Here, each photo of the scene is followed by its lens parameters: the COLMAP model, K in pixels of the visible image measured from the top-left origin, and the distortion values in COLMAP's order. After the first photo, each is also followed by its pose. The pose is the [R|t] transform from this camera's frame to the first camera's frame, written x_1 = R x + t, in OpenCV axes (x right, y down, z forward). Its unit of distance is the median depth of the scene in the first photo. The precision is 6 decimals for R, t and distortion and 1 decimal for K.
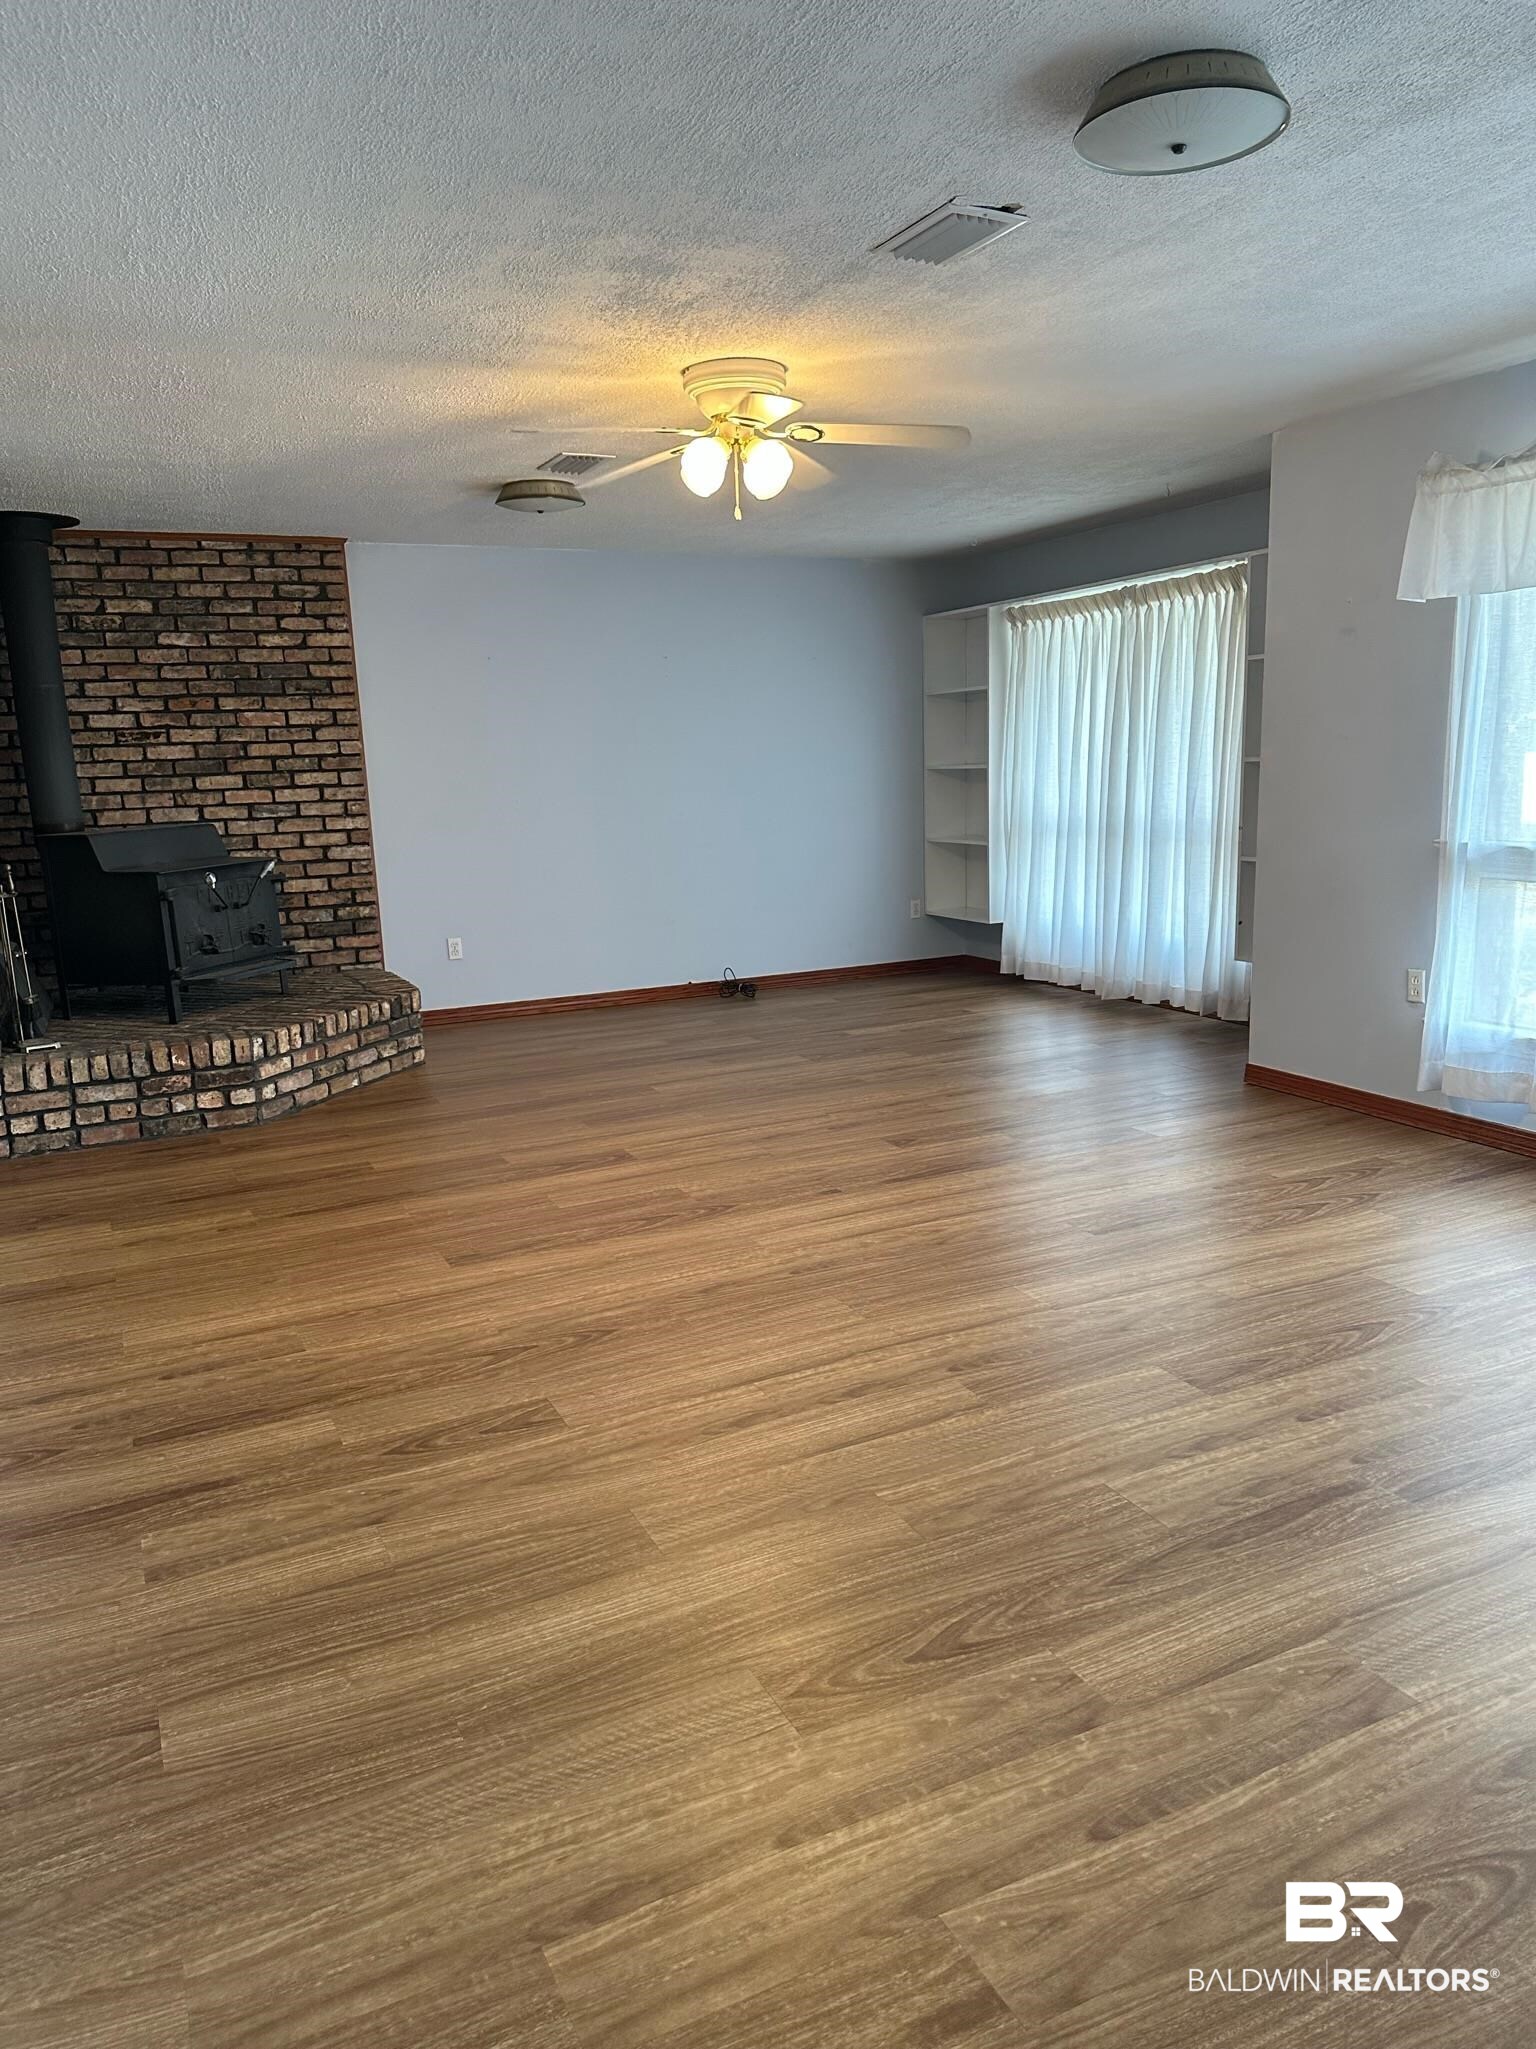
lens RADIAL K [[1435.8, 0, 781.4], [0, 1435.8, 1036.0], [0, 0, 1]] dist [0.090381, -0.123157]
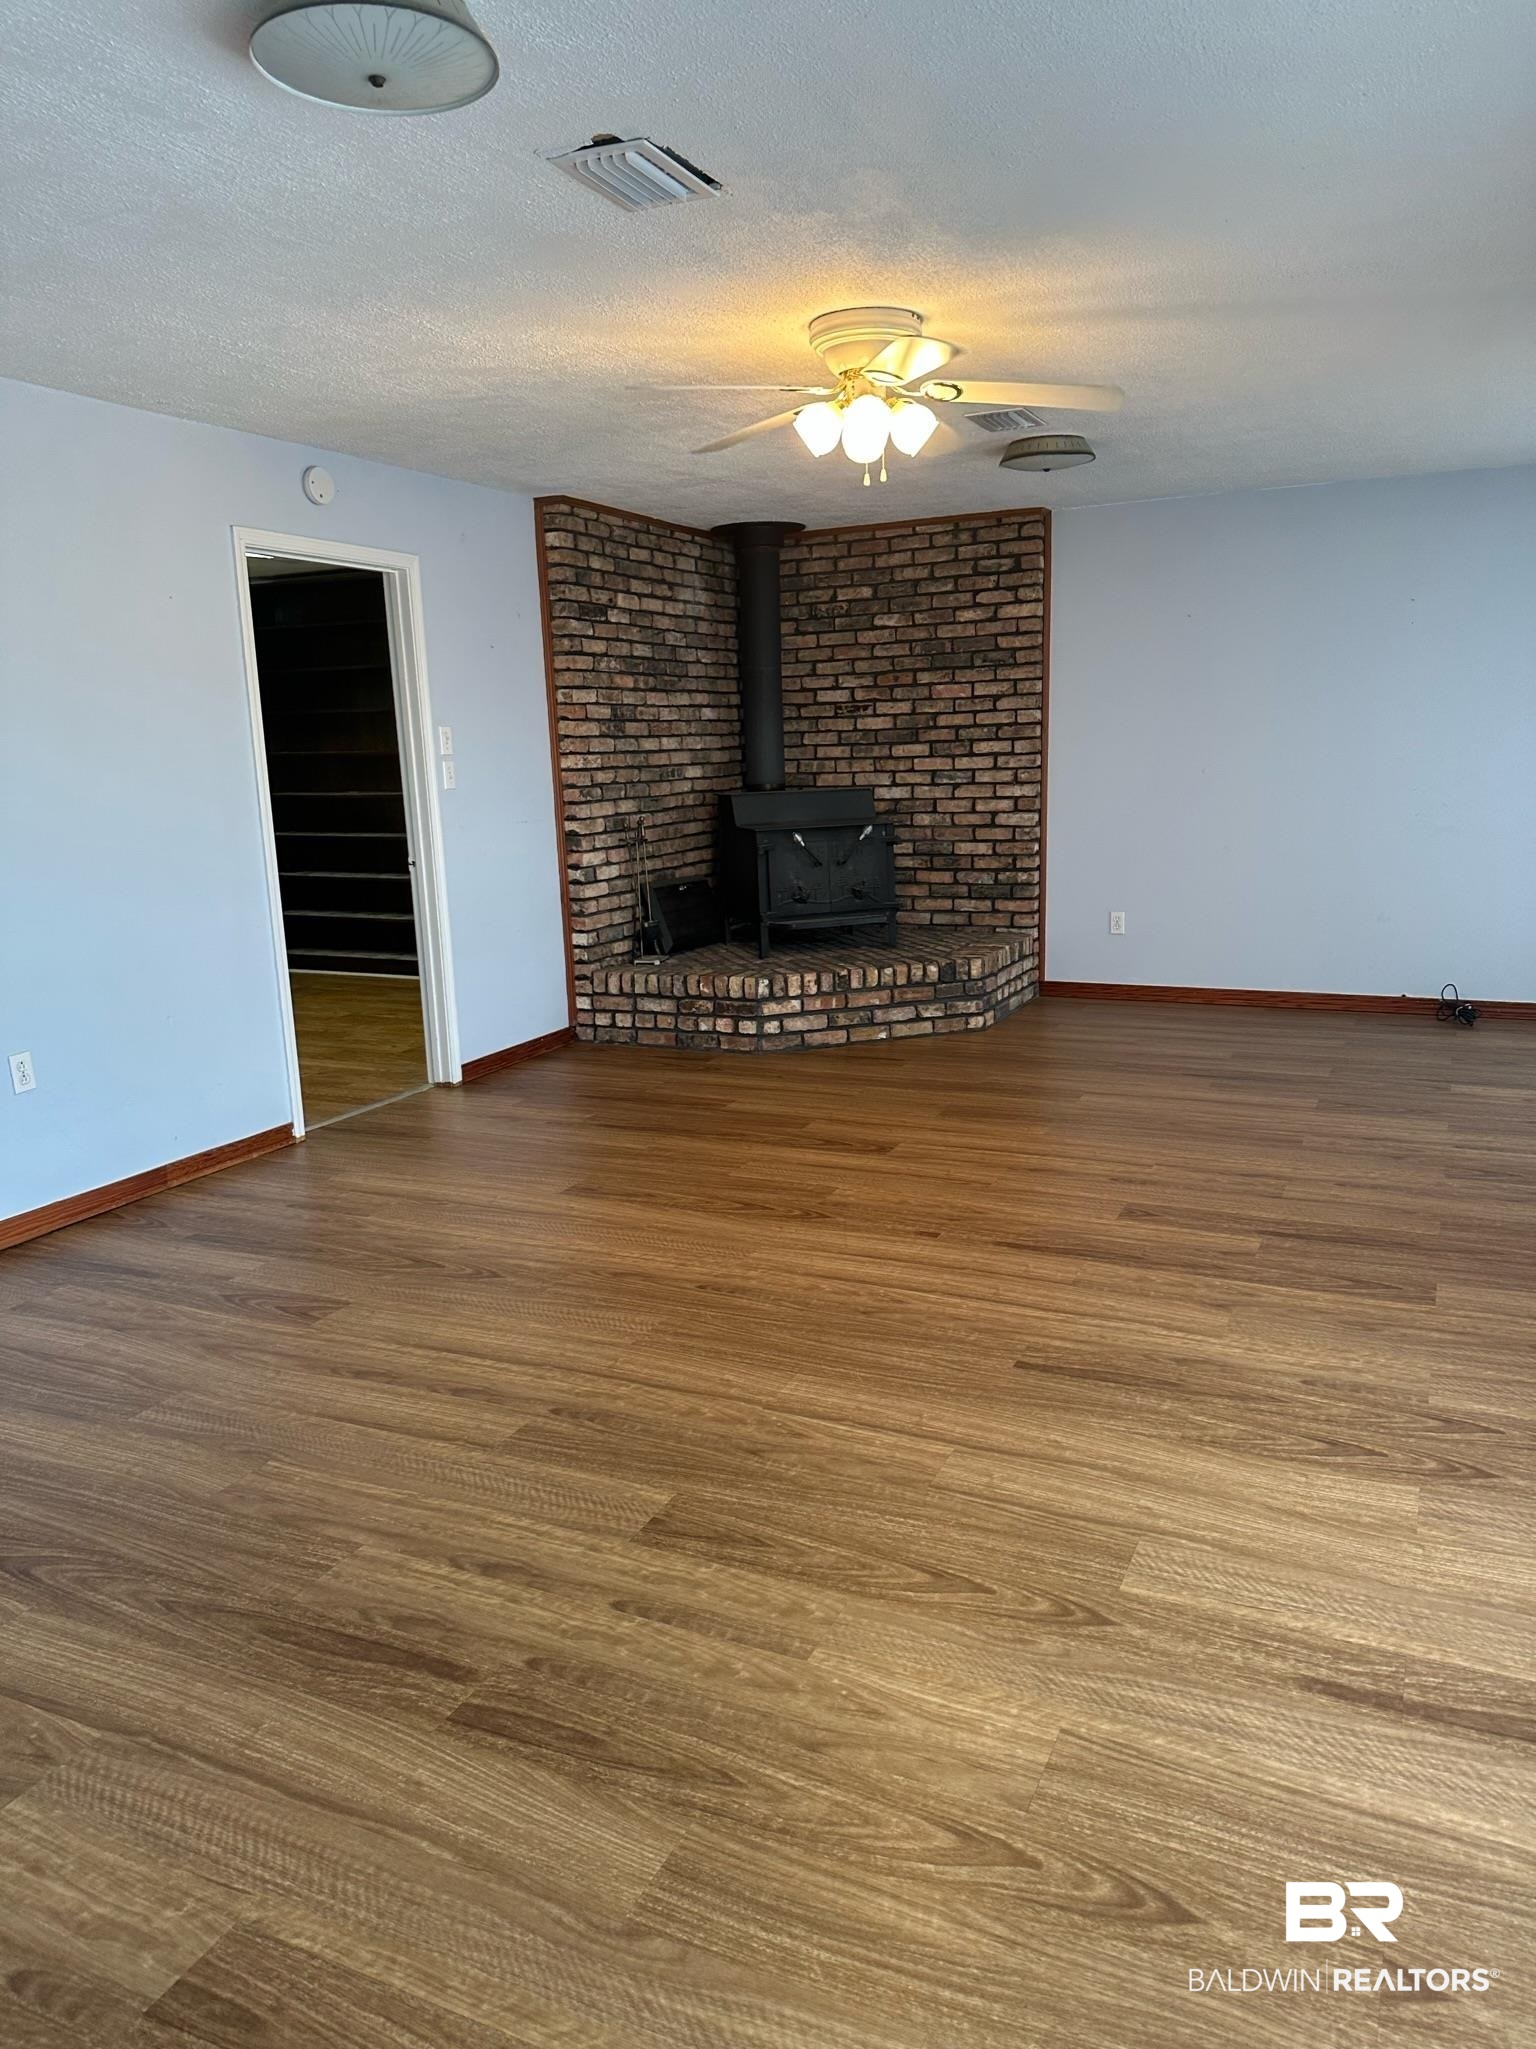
lens RADIAL K [[1435.8, 0, 775.3], [0, 1435.8, 1023.6], [0, 0, 1]] dist [0.090381, -0.123157]
pose [[0.628993, 0.165680, -0.759551, 0.537550], [-0.143044, 0.985010, 0.096403, -0.078714], [0.764137, 0.048013, 0.643264, 0.297341]]
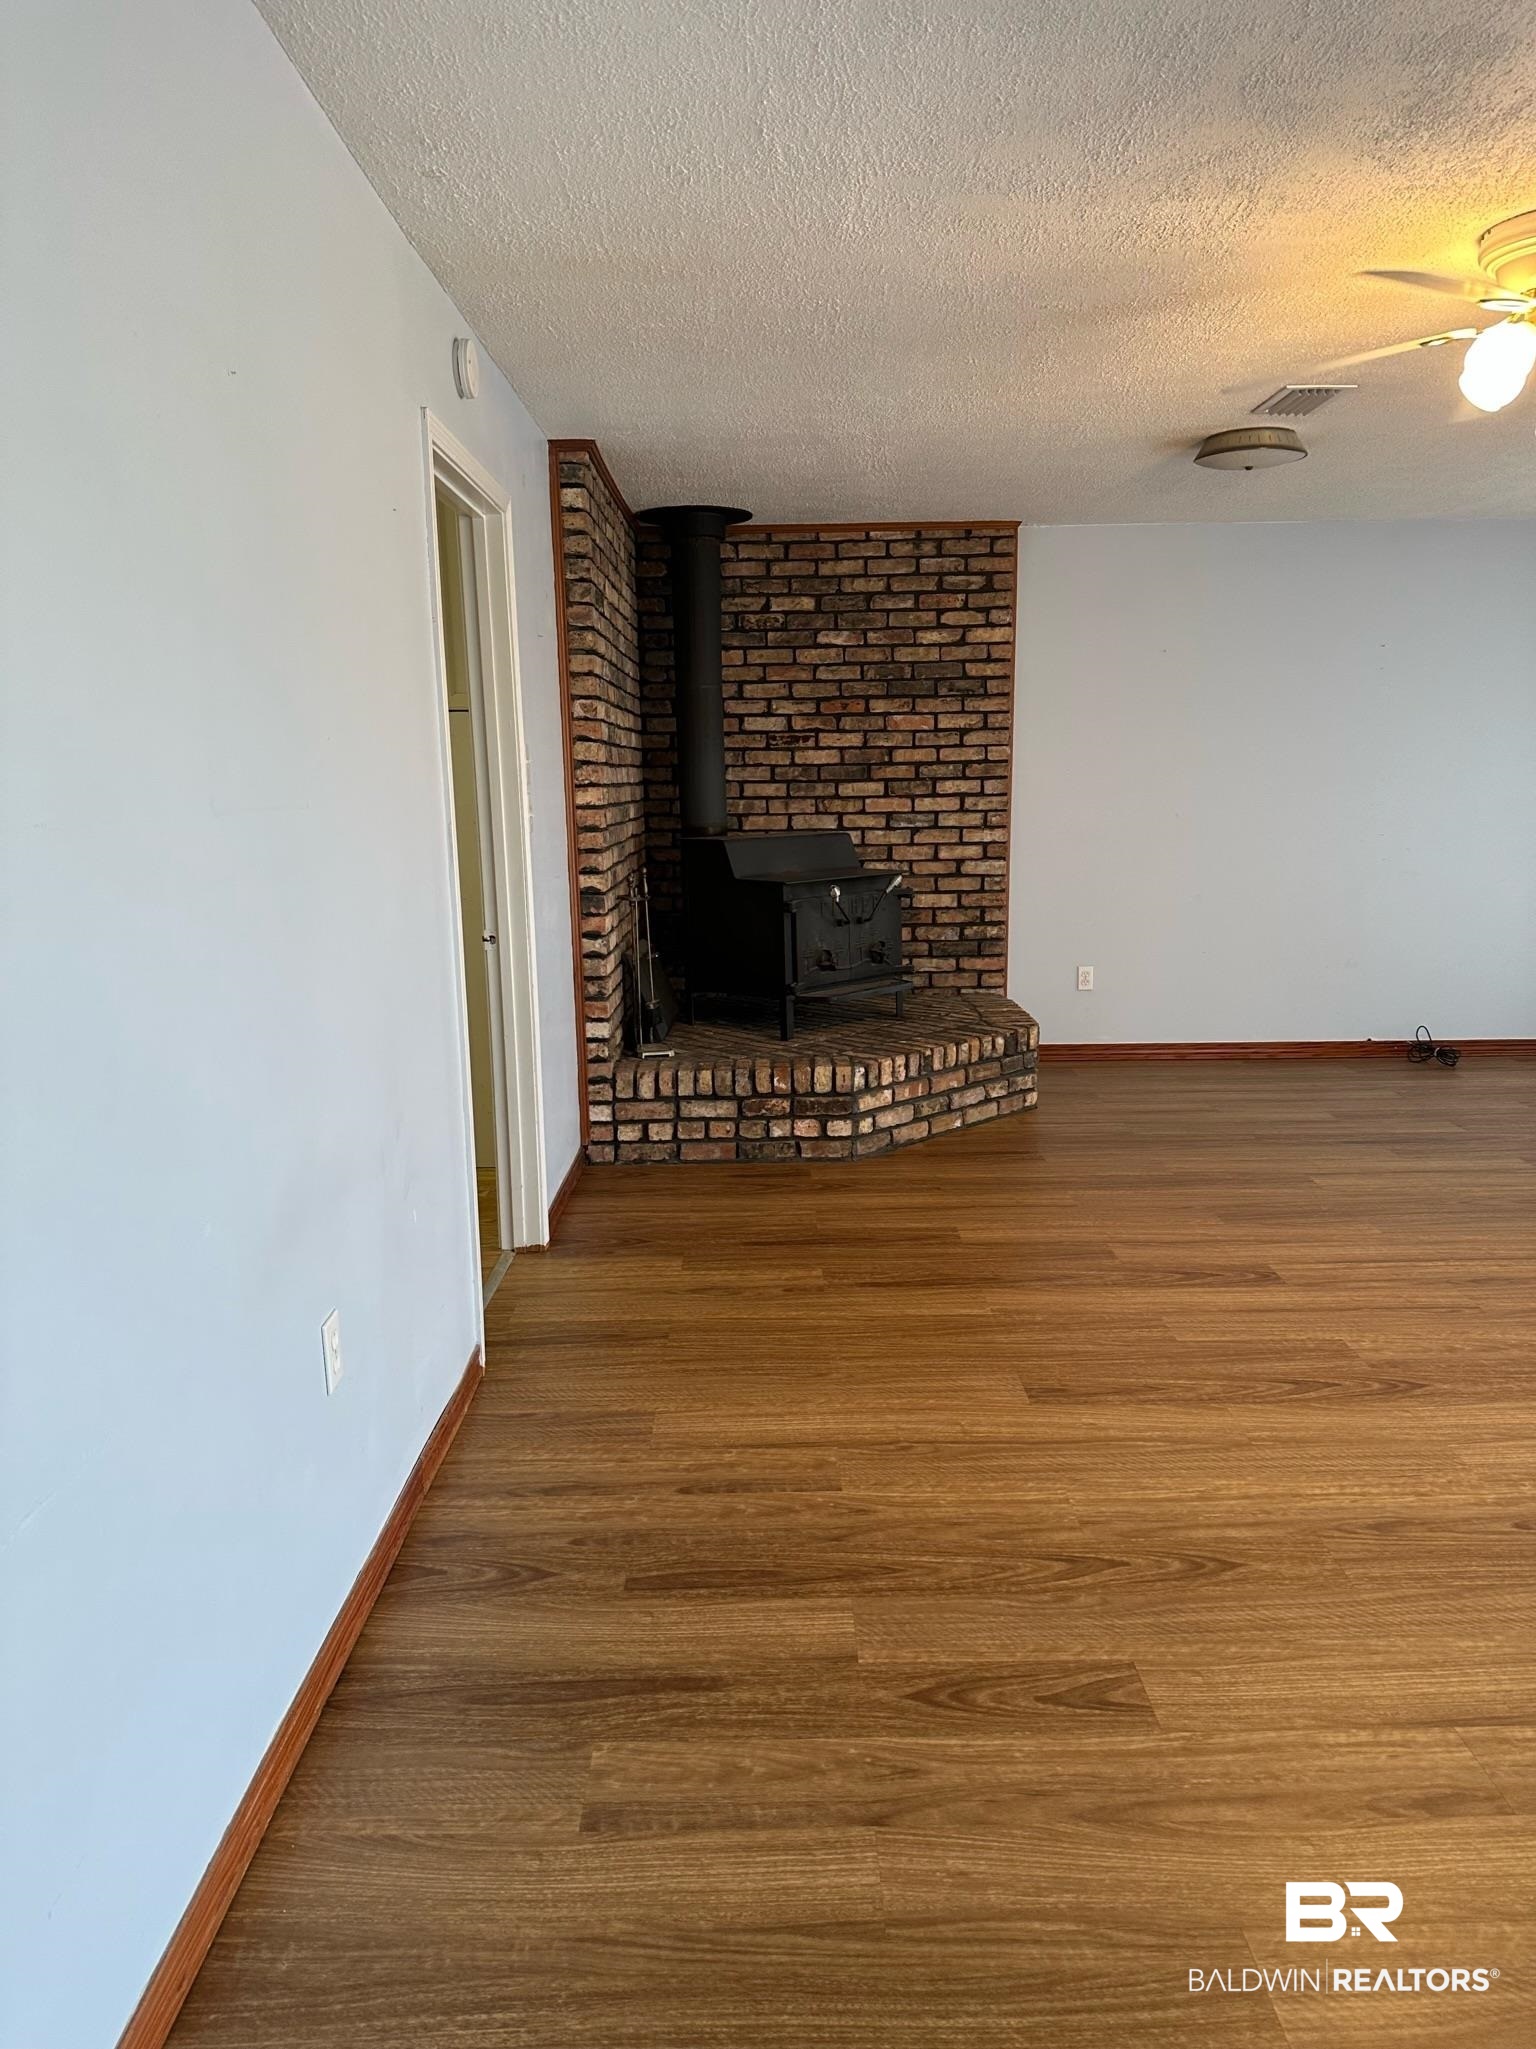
lens RADIAL K [[1435.8, 0, 771.3], [0, 1435.8, 1038.2], [0, 0, 1]] dist [0.090381, -0.123157]
pose [[0.900414, 0.100614, -0.423239, -0.030130], [-0.102291, 0.994577, 0.018817, -0.030004], [0.422837, 0.026350, 0.905823, 0.160125]]
